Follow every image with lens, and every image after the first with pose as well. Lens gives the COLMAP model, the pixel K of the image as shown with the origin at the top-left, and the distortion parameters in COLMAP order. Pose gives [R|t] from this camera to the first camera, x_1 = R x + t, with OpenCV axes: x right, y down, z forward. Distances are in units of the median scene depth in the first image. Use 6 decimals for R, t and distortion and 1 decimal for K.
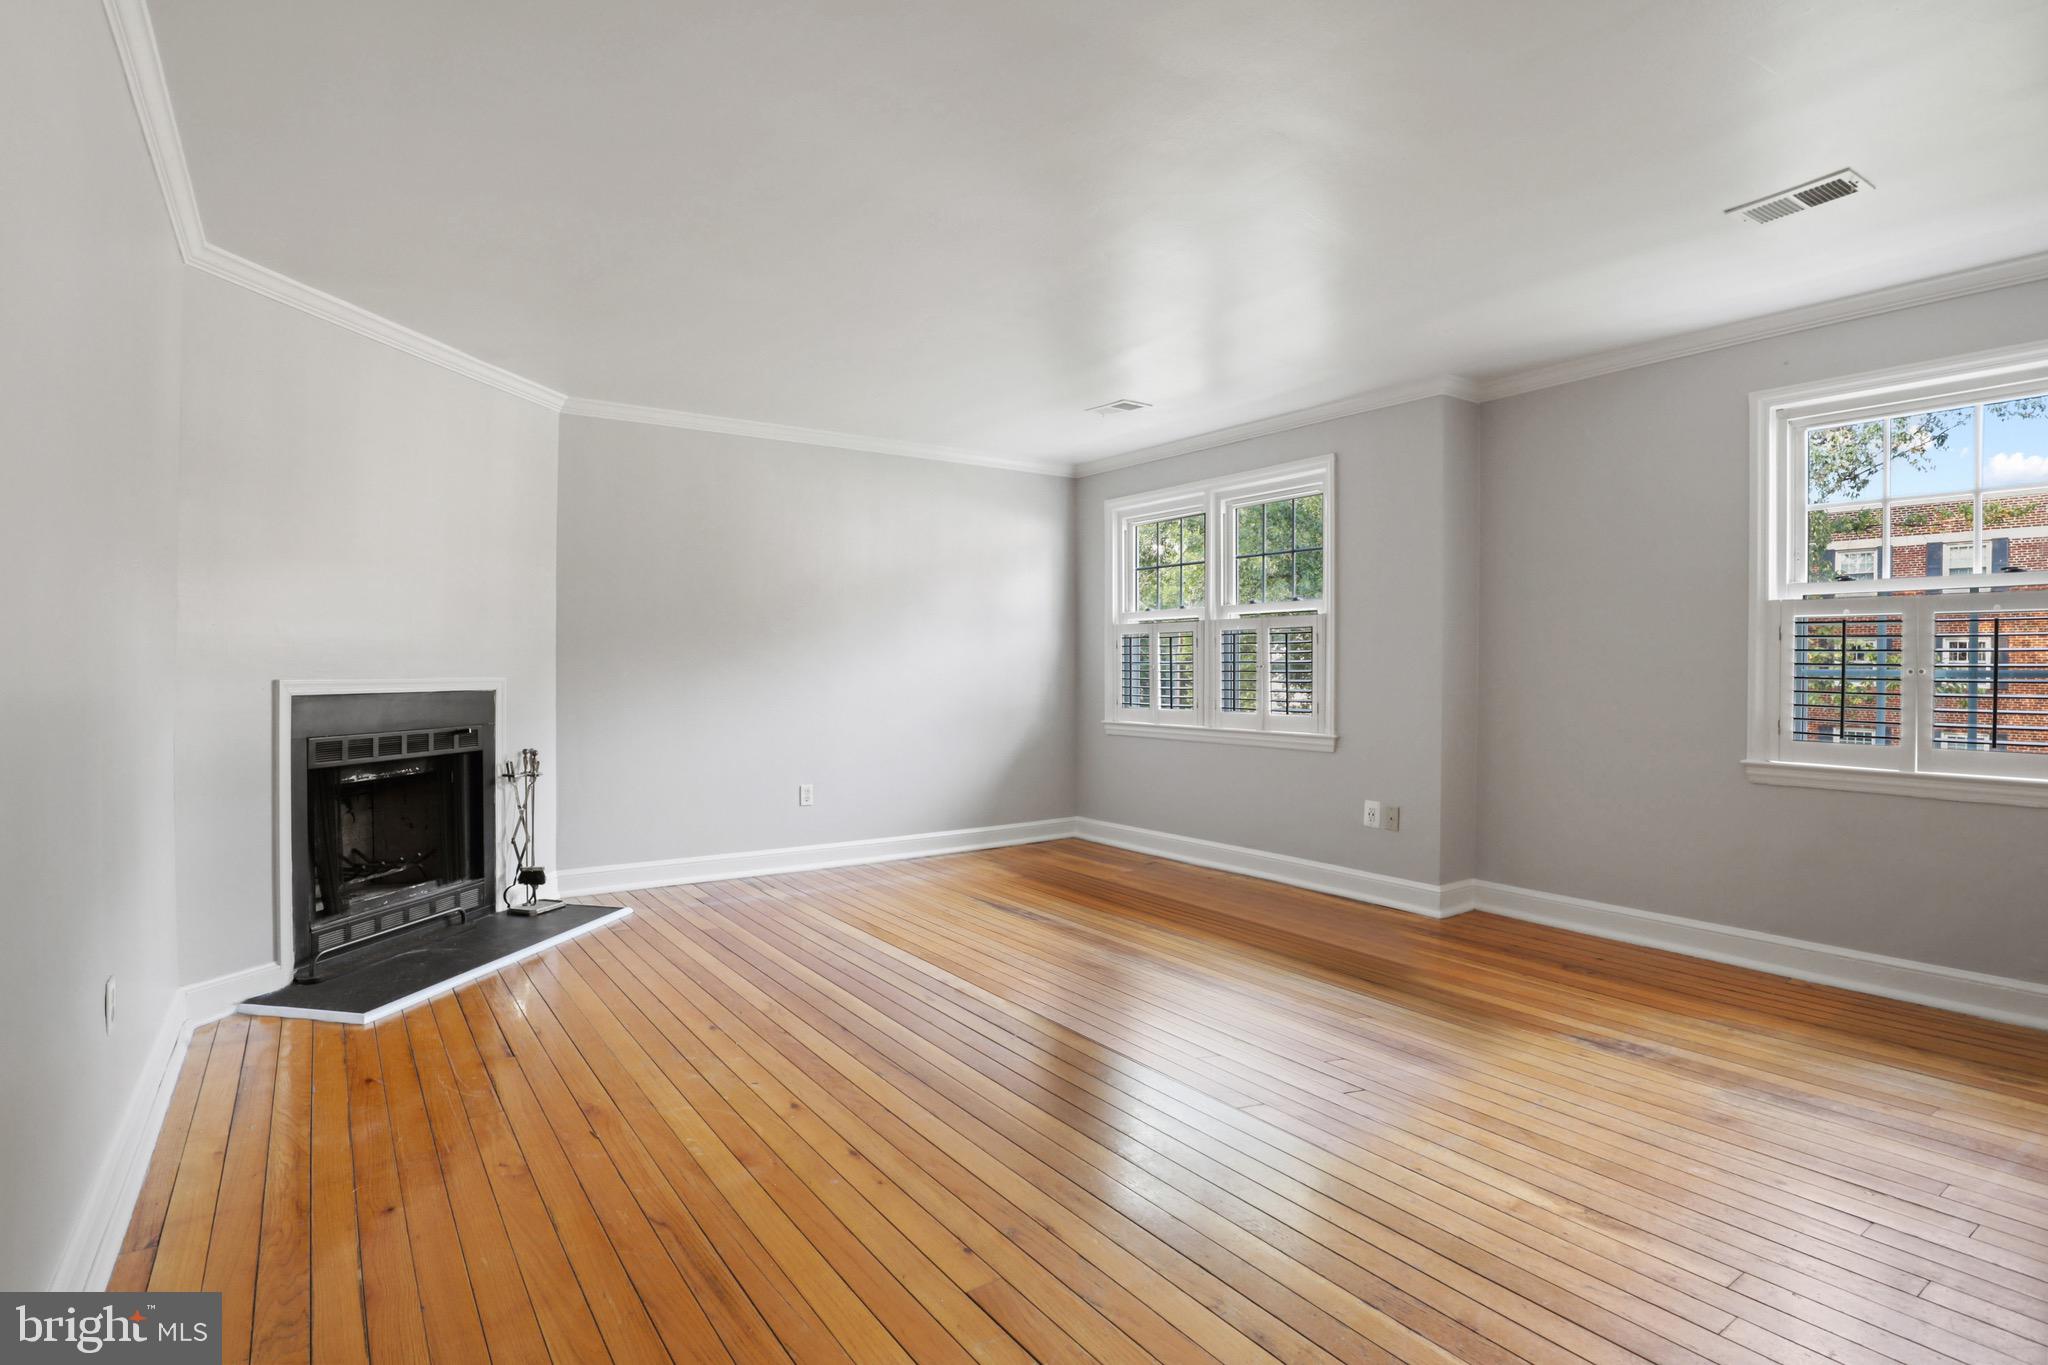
lens RADIAL K [[1043.2, 0, 1028.4], [0, 1043.2, 684.1], [0, 0, 1]] dist [-0.007321, 0.014613]
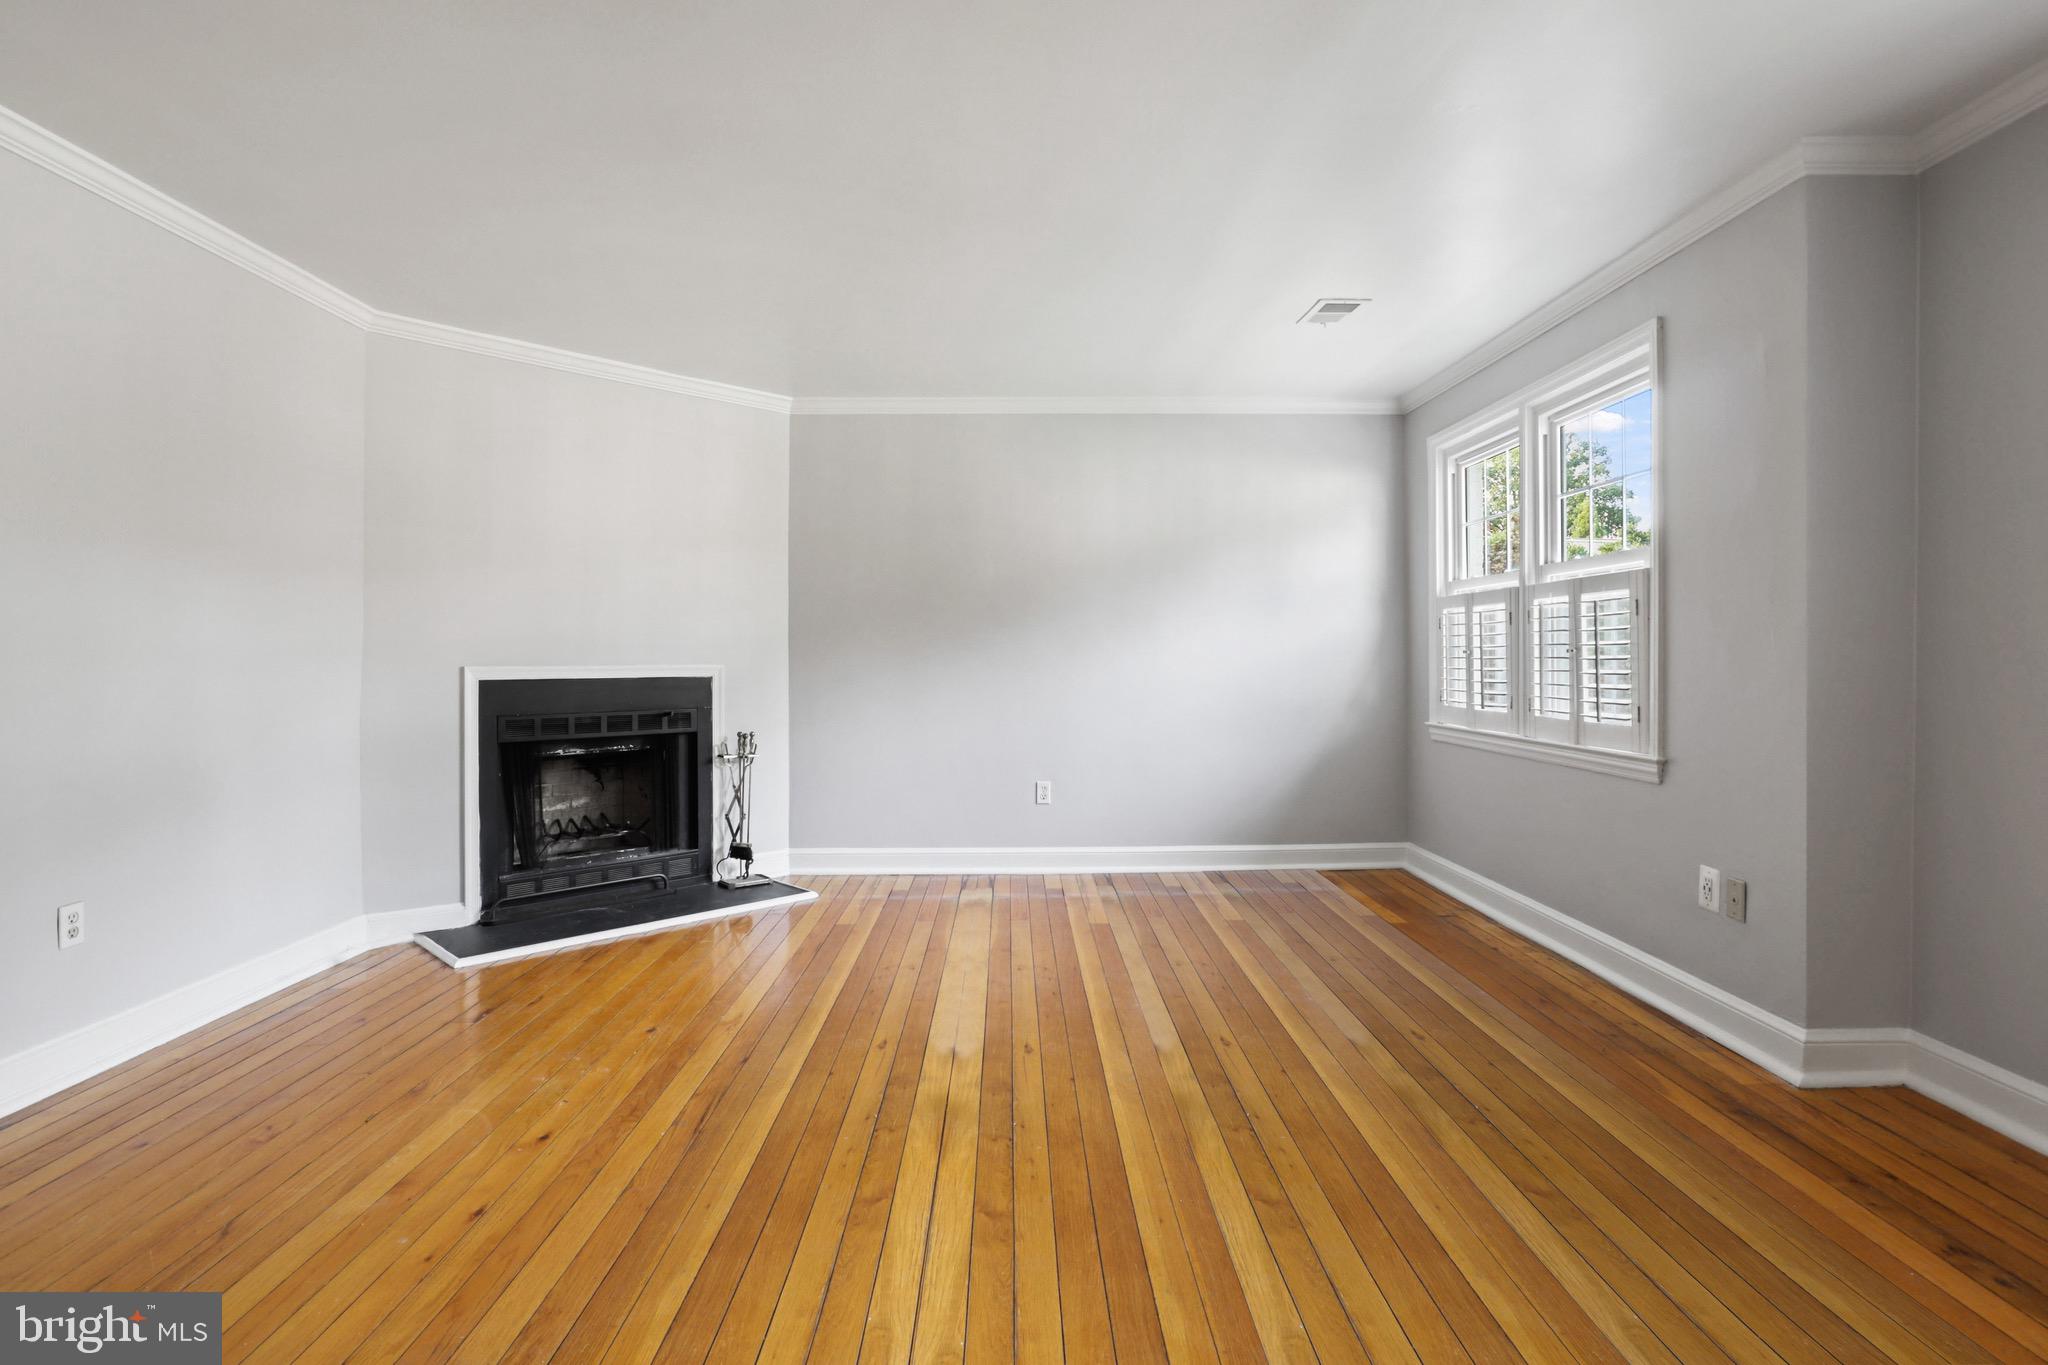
lens RADIAL K [[1043.2, 0, 1029.3], [0, 1043.2, 658.5], [0, 0, 1]] dist [-0.007321, 0.014613]
pose [[0.827197, -0.002383, -0.561907, 0.361268], [-0.005060, 0.999919, -0.011689, -0.002357], [0.561889, 0.012513, 0.827118, 0.274220]]
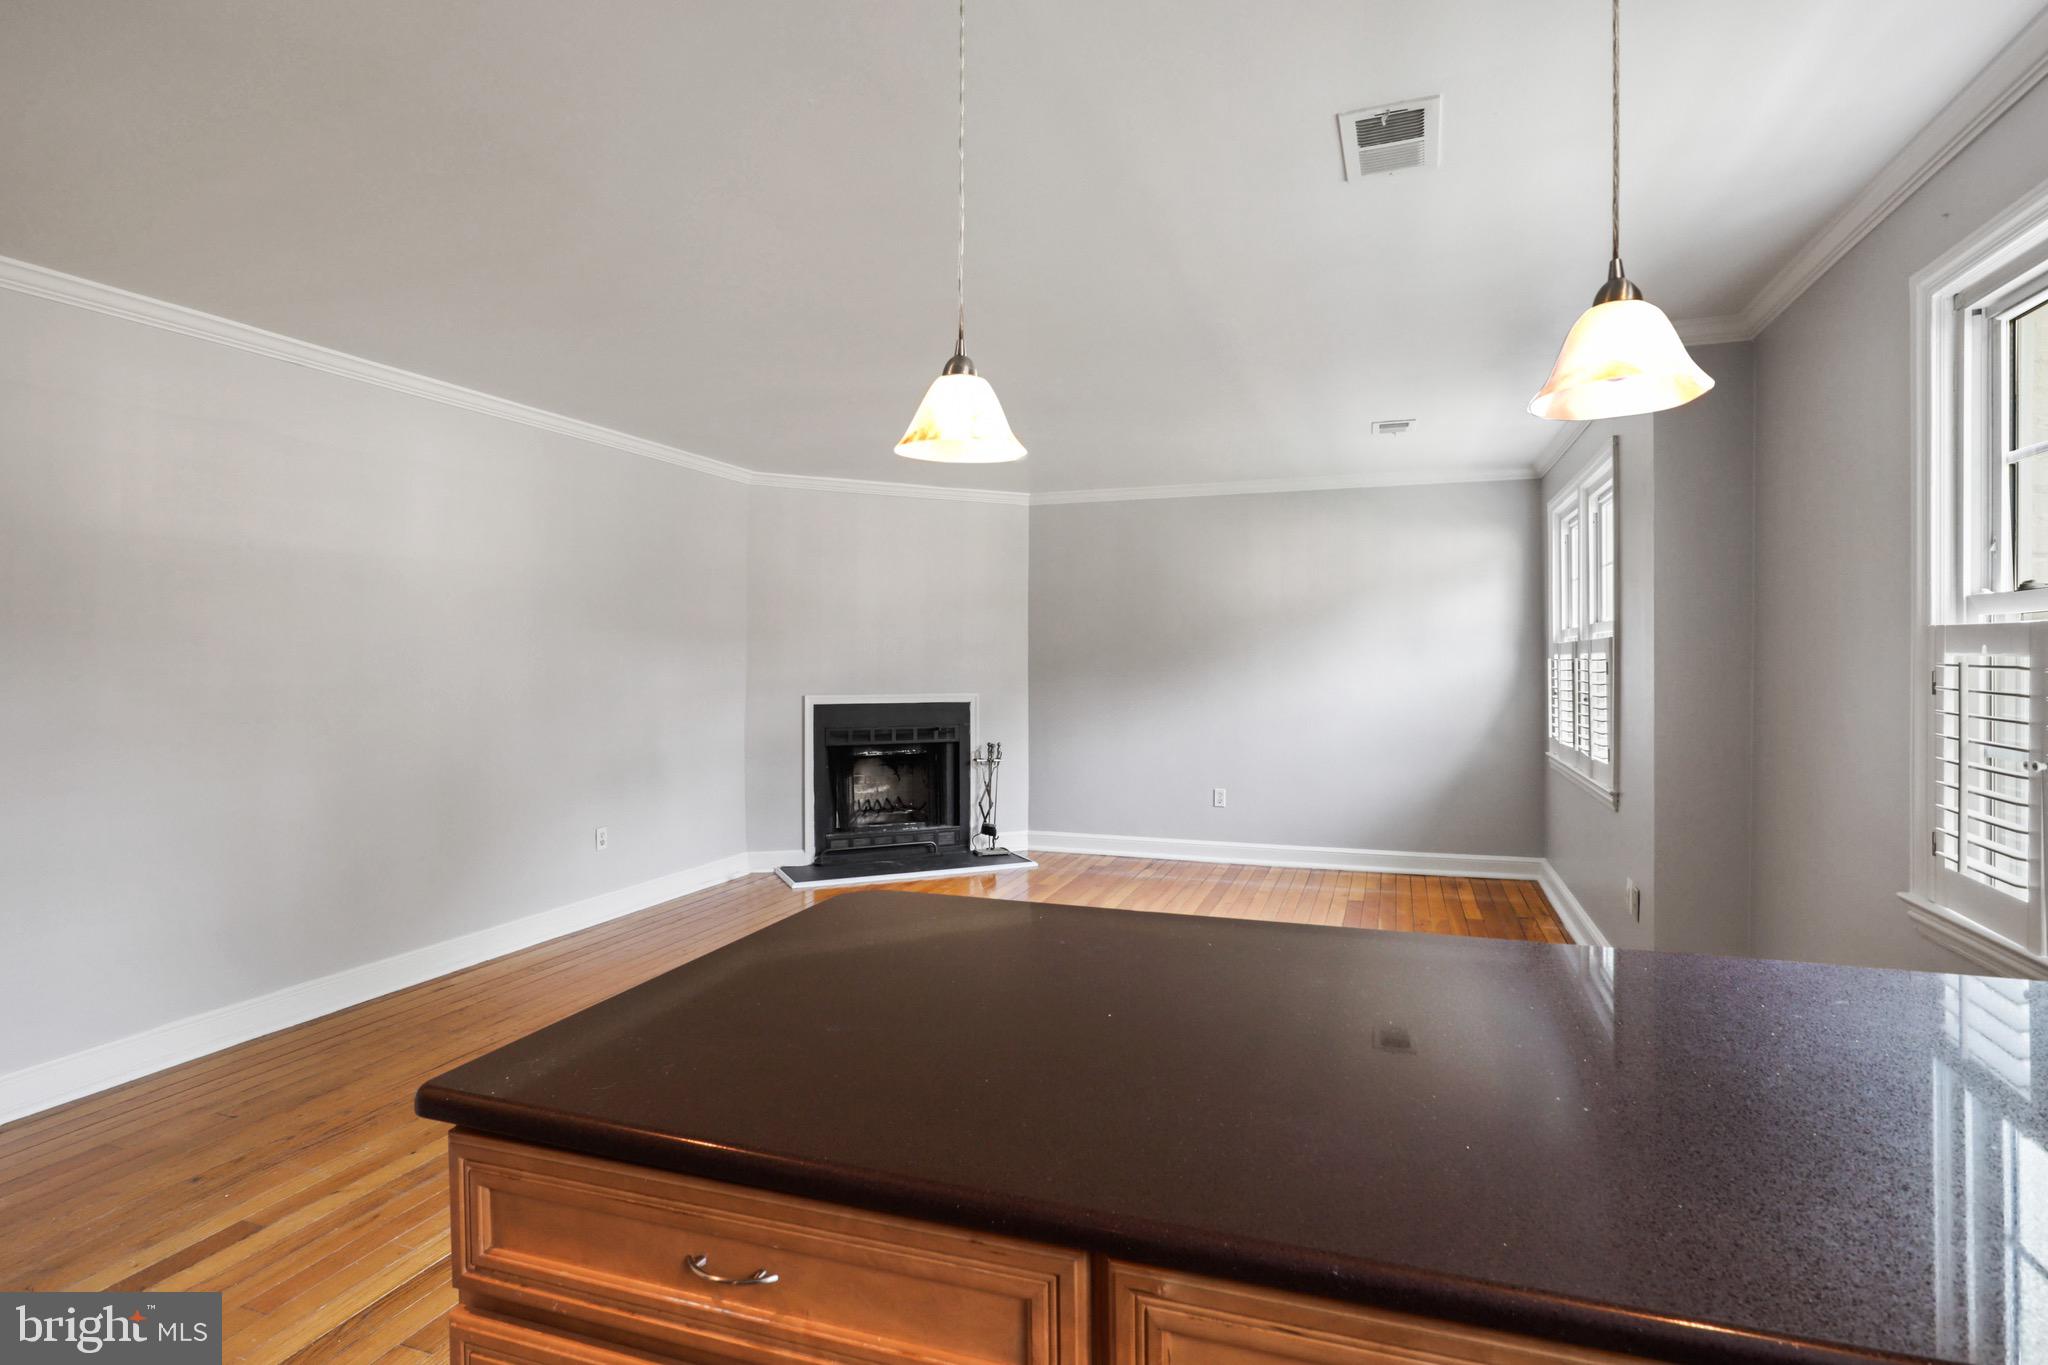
lens RADIAL K [[1043.2, 0, 1033.5], [0, 1043.2, 663.0], [0, 0, 1]] dist [-0.007321, 0.014613]
pose [[0.580644, 0.001644, -0.814156, 0.740036], [-0.011429, 0.999916, -0.006132, -0.040999], [0.814077, 0.012865, 0.580614, 0.191855]]
